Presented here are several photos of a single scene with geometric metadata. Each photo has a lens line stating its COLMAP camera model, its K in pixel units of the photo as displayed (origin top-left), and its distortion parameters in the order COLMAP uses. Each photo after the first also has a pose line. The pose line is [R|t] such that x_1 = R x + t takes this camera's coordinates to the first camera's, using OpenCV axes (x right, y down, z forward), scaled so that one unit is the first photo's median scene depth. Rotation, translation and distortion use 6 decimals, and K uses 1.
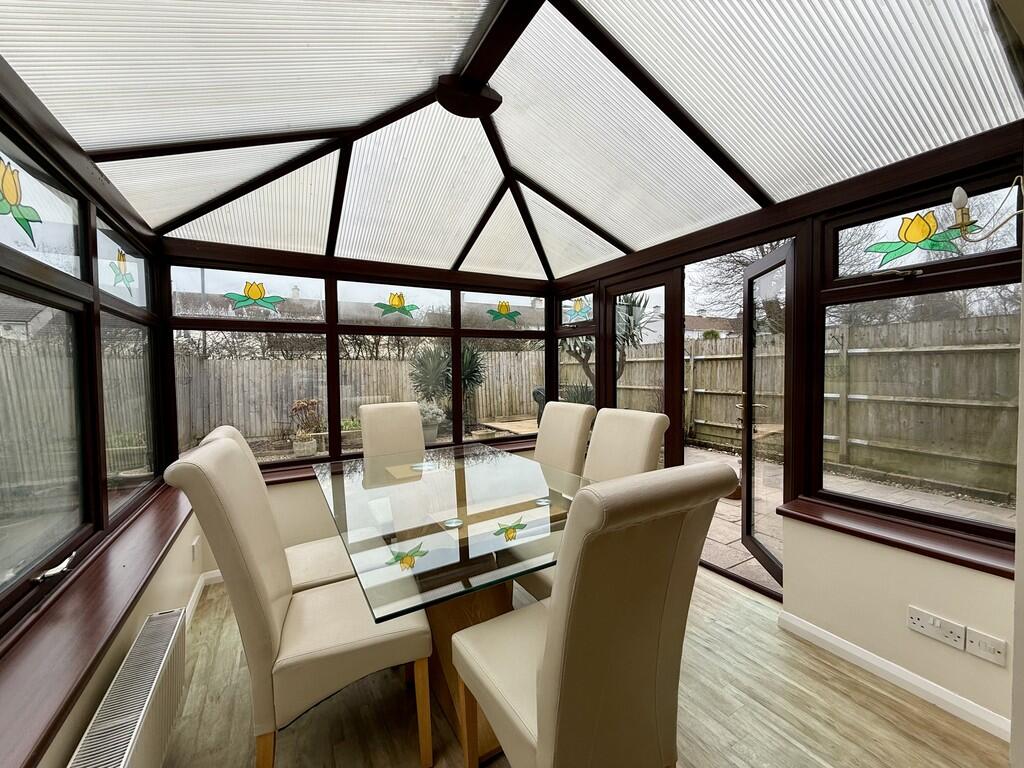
lens RADIAL K [[415.6, 0, 520.6], [0, 415.6, 381.6], [0, 0, 1]] dist [-0.003253, -0.000076]
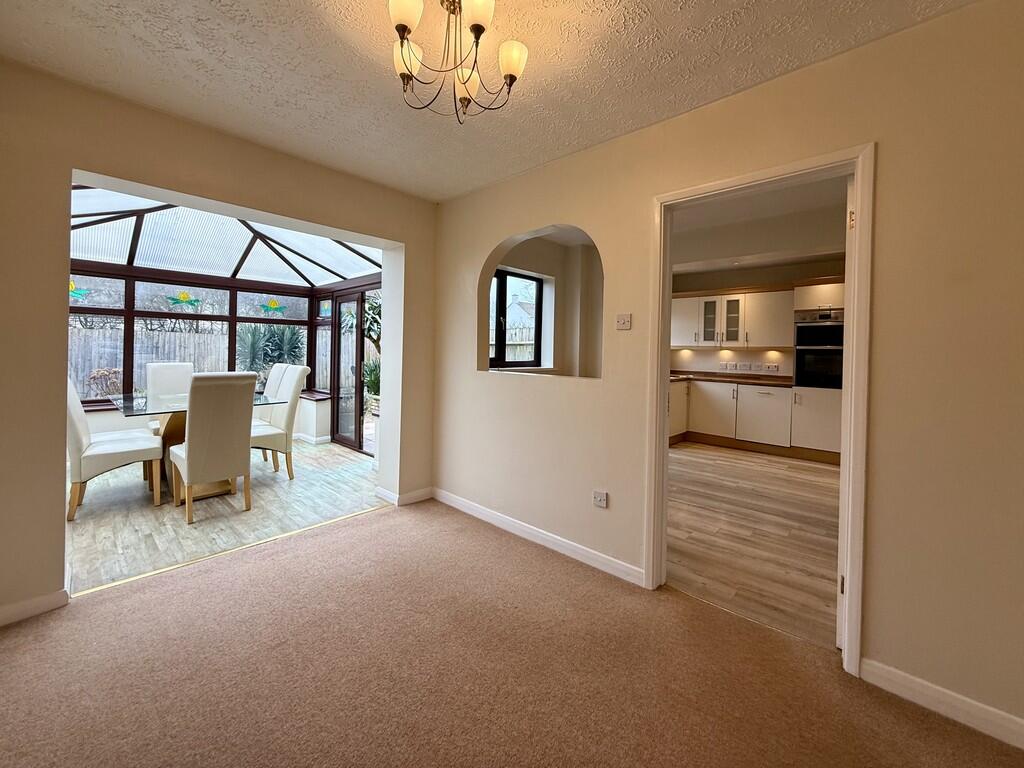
lens RADIAL K [[415.6, 0, 523.0], [0, 415.6, 350.8], [0, 0, 1]] dist [-0.003253, -0.000076]
pose [[0.953326, 0.034415, 0.299976, 0.404321], [-0.025282, 0.999093, -0.034275, 0.021914], [-0.300883, 0.025091, 0.953331, -0.751936]]
